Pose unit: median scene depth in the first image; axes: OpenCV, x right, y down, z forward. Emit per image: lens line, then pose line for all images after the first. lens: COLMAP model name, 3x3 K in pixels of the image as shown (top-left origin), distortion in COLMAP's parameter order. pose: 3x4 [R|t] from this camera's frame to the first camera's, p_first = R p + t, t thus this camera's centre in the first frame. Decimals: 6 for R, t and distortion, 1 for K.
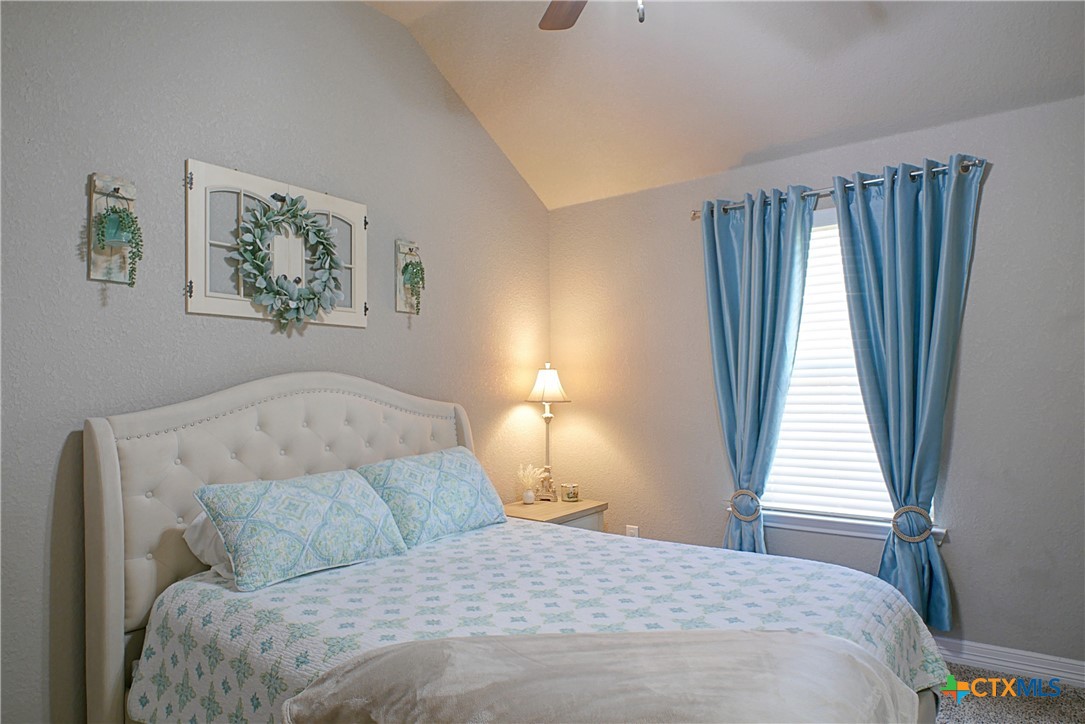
lens RADIAL K [[675.6, 0, 536.5], [0, 675.6, 363.7], [0, 0, 1]] dist [0.010604, -0.011104]
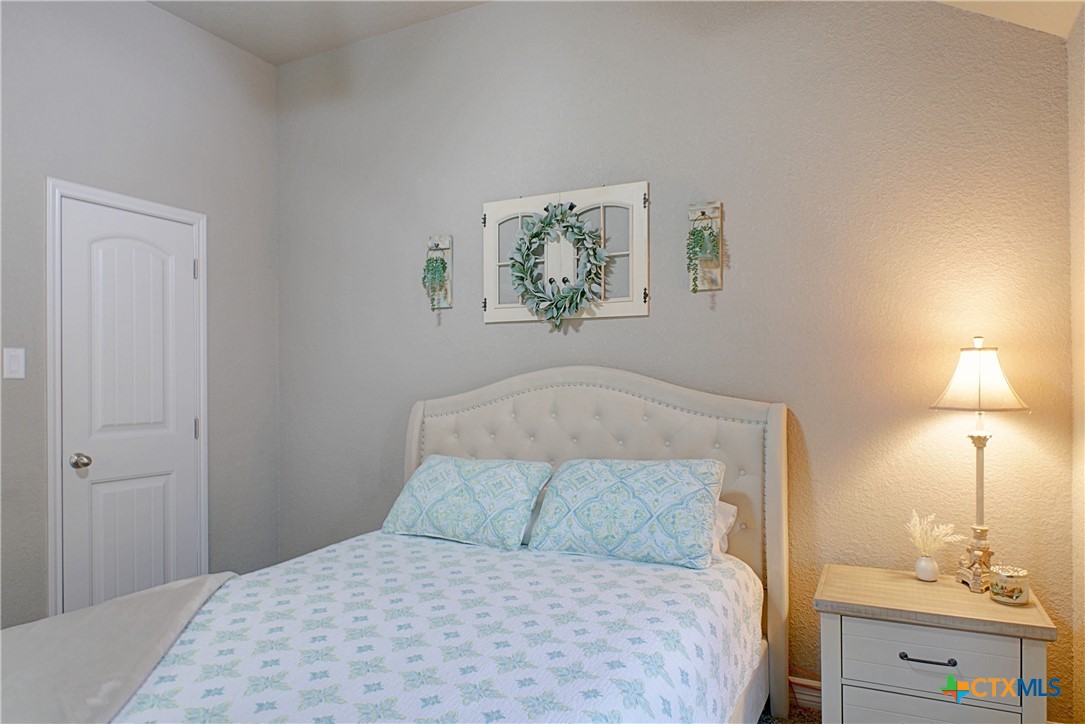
lens RADIAL K [[675.6, 0, 534.7], [0, 675.6, 367.4], [0, 0, 1]] dist [0.010604, -0.011104]
pose [[0.176154, -0.009548, -0.984316, 0.648819], [0.036918, 0.999314, -0.003087, 0.014378], [0.983670, -0.035795, 0.176386, 0.721119]]
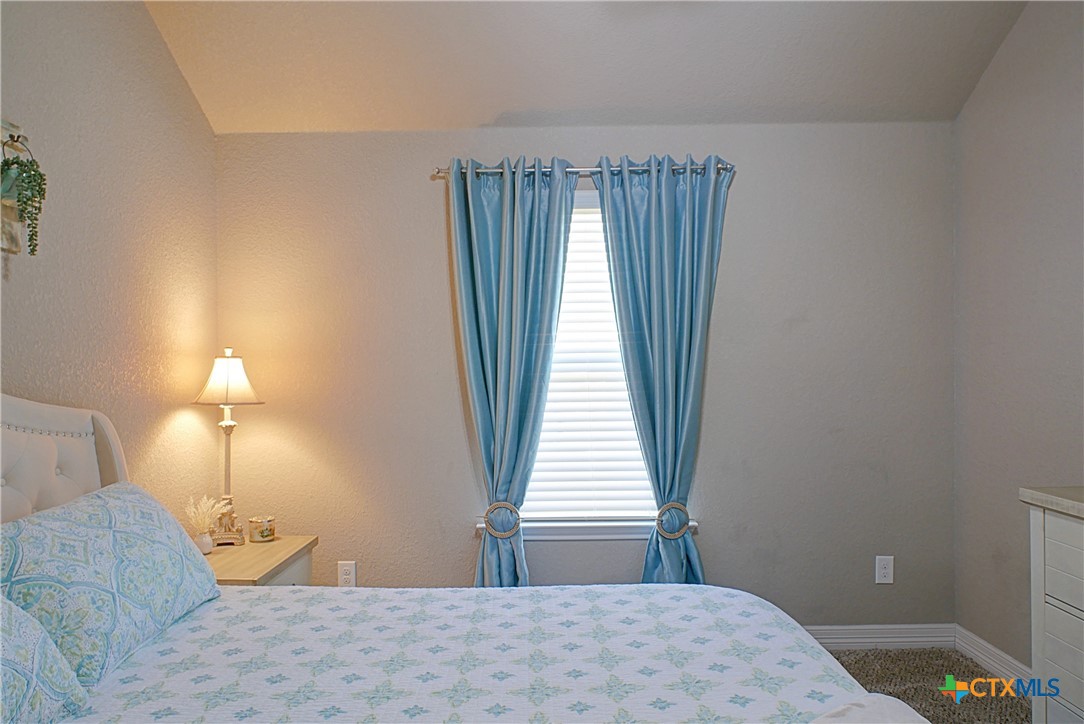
lens RADIAL K [[674.9, 0, 544.0], [0, 674.9, 369.2], [0, 0, 1]] dist [0.010604, -0.011104]
pose [[0.798898, 0.010888, 0.601368, -0.189323], [-0.019880, 0.999768, 0.008309, 0.010345], [-0.601138, -0.018594, 0.798929, 0.318939]]
